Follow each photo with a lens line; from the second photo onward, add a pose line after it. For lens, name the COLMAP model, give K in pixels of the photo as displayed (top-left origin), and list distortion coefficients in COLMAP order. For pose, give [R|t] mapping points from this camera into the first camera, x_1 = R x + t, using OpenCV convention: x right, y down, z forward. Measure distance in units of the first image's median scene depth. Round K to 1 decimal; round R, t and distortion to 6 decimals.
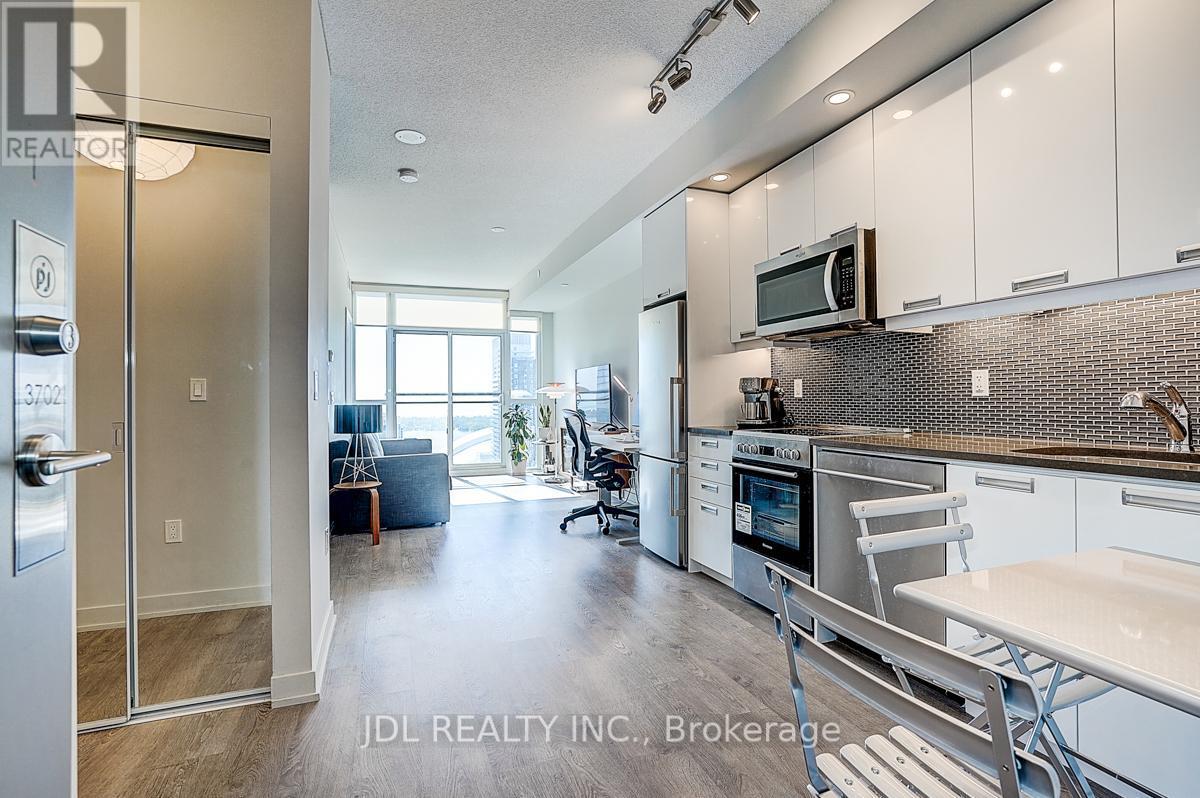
lens RADIAL K [[563.2, 0, 598.9], [0, 563.2, 404.5], [0, 0, 1]] dist [-0.041968, 0.014127]
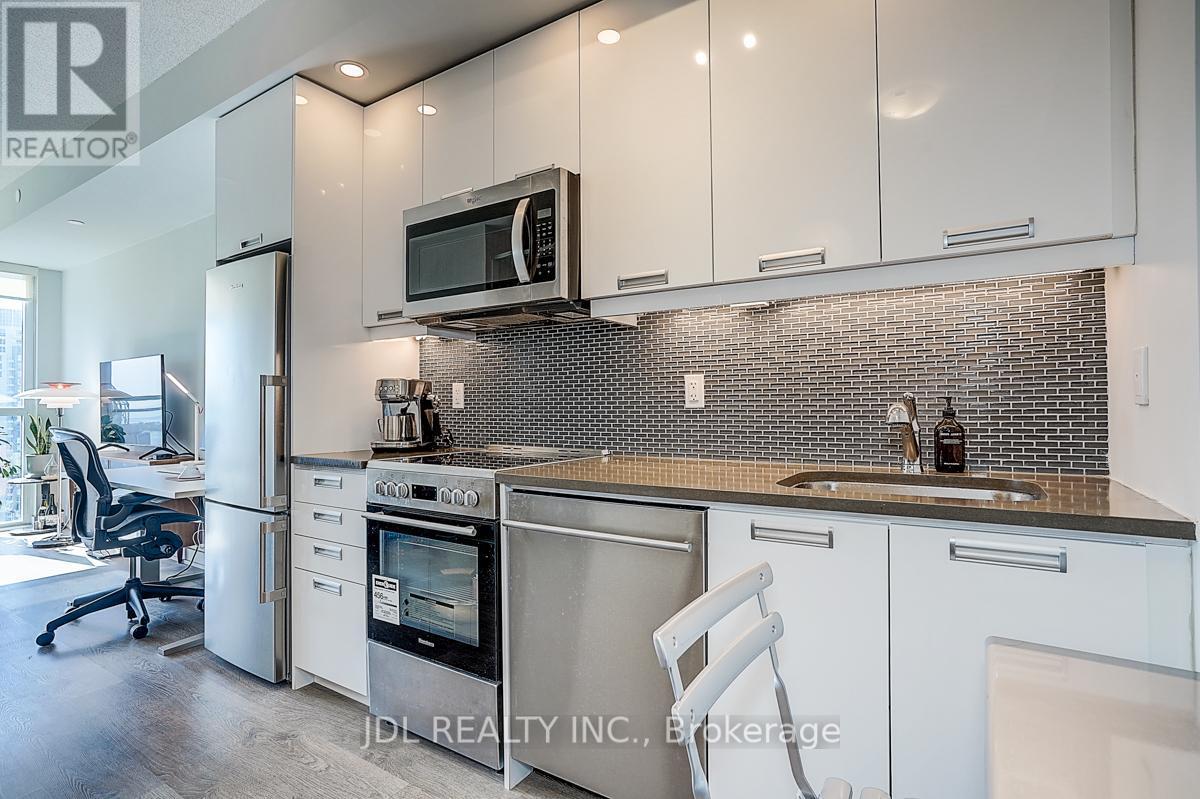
lens RADIAL K [[603.9, 0, 600.3], [0, 603.9, 398.0], [0, 0, 1]] dist [-0.043872, 0.019282]
pose [[0.809854, 0.011089, 0.586527, 0.051940], [0.004456, 0.999676, -0.025053, -0.005928], [-0.586615, 0.022903, 0.809542, 0.287403]]
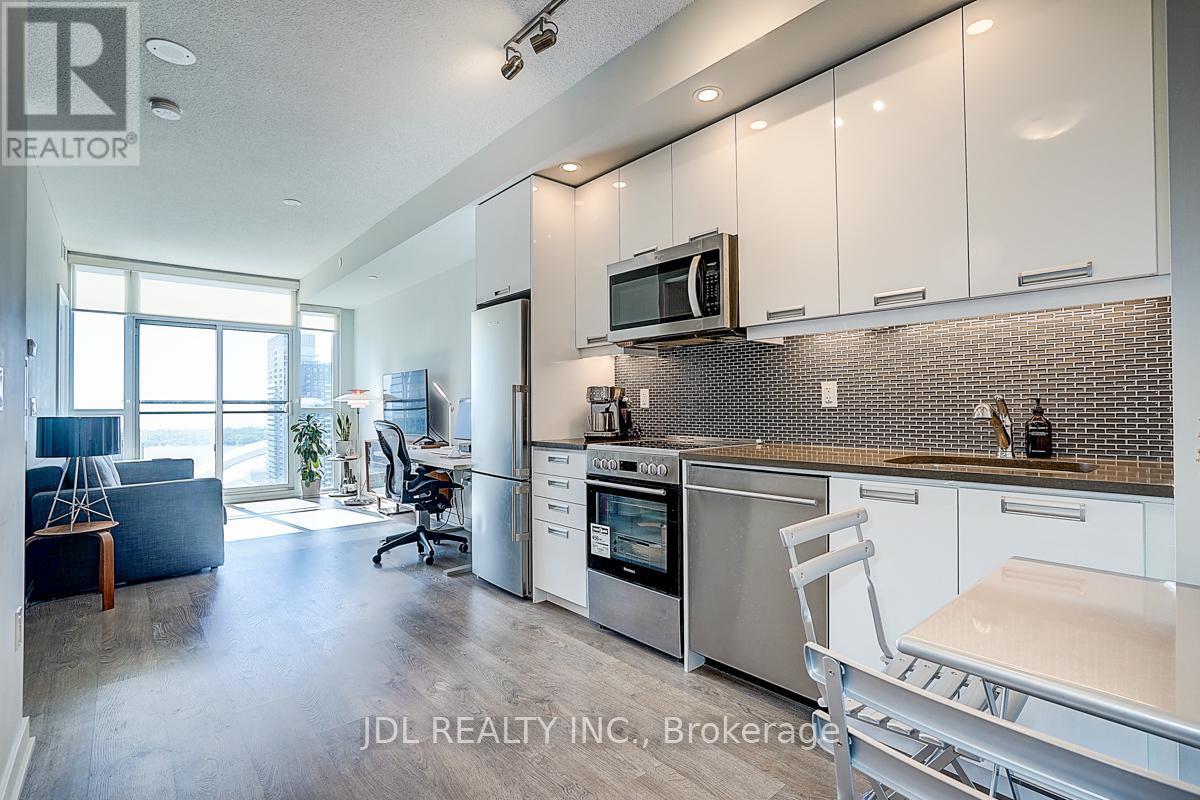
lens RADIAL K [[563.2, 0, 599.7], [0, 563.2, 406.1], [0, 0, 1]] dist [-0.041968, 0.014127]
pose [[0.938695, 0.001774, 0.344745, -0.055420], [0.002653, 0.999920, -0.012370, -0.003943], [-0.344740, 0.012526, 0.938615, 0.130340]]
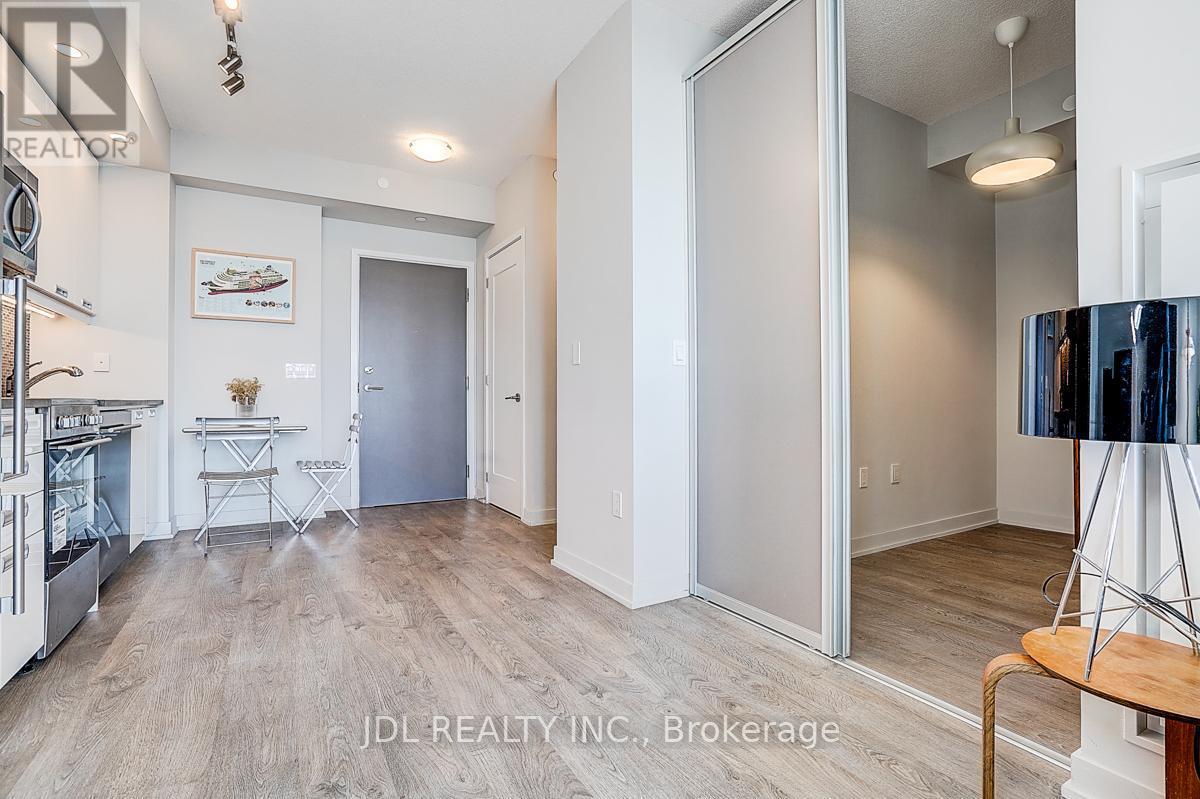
lens RADIAL K [[563.2, 0, 624.2], [0, 563.2, 398.5], [0, 0, 1]] dist [-0.041968, 0.014127]
pose [[-0.978414, 0.011053, -0.206358, -0.246129], [0.011219, 0.999937, 0.000364, 0.054569], [0.206349, -0.001959, -0.978476, 1.654487]]
